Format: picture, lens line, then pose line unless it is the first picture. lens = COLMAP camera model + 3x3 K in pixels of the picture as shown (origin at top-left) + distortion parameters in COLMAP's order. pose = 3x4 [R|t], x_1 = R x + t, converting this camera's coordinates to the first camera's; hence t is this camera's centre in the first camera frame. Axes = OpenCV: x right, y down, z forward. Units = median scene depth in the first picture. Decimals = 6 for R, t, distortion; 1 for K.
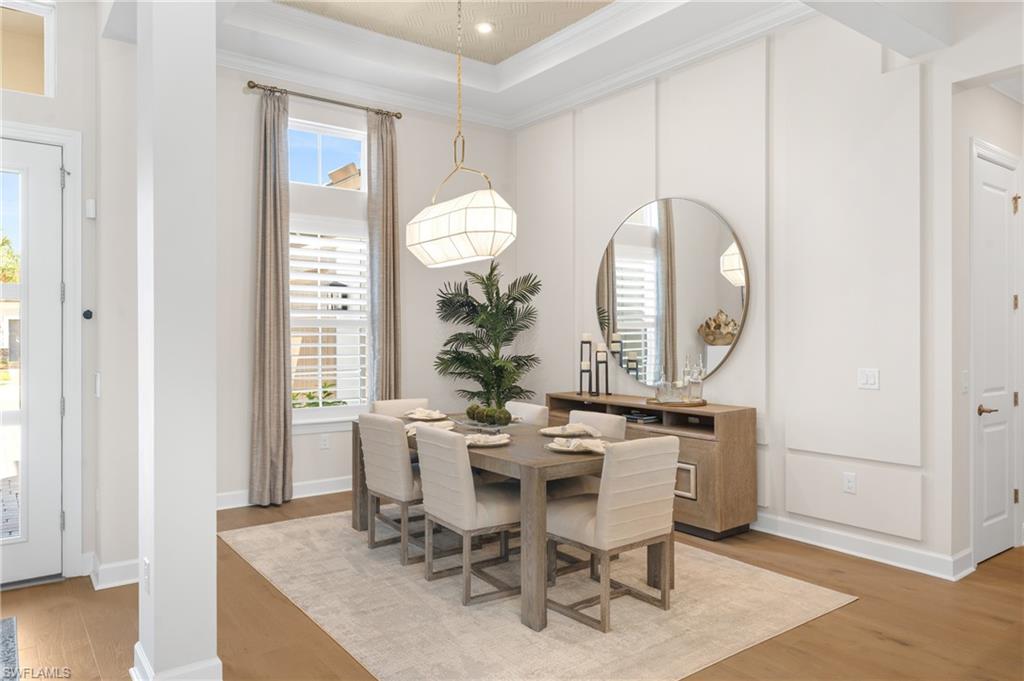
lens RADIAL K [[688.5, 0, 515.1], [0, 688.5, 338.6], [0, 0, 1]] dist [-0.003485, 0.004075]
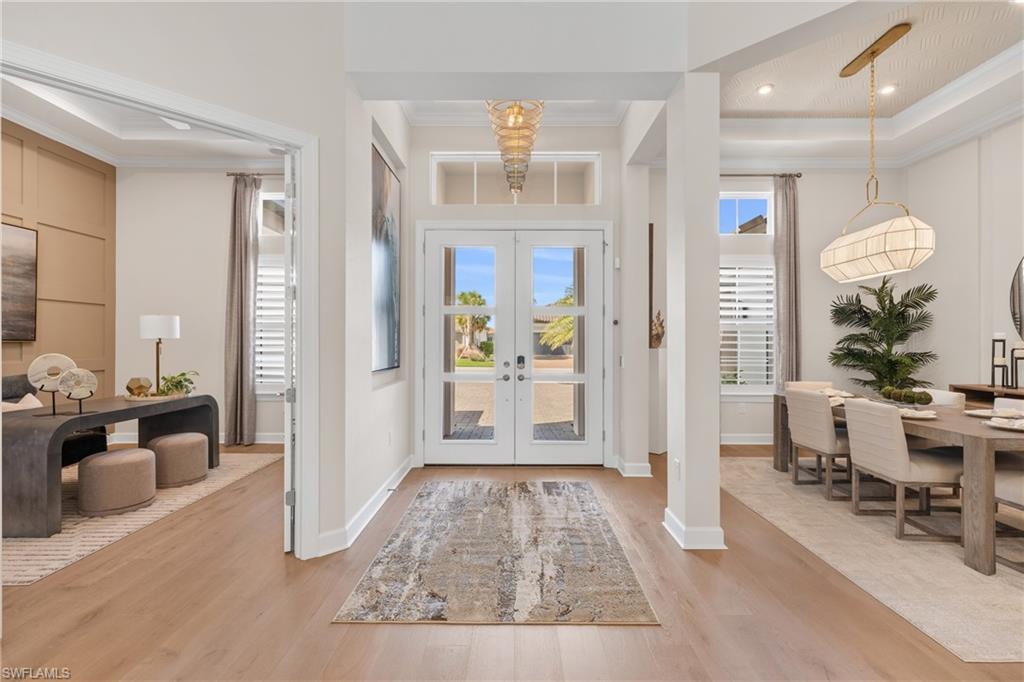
lens RADIAL K [[455.0, 0, 510.7], [0, 455.0, 342.1], [0, 0, 1]] dist [-0.011558, 0.000167]
pose [[0.786534, 0.003179, -0.617538, -0.079291], [-0.005147, 0.999986, -0.001407, 0.014438], [0.617525, 0.004286, 0.786539, -0.072525]]
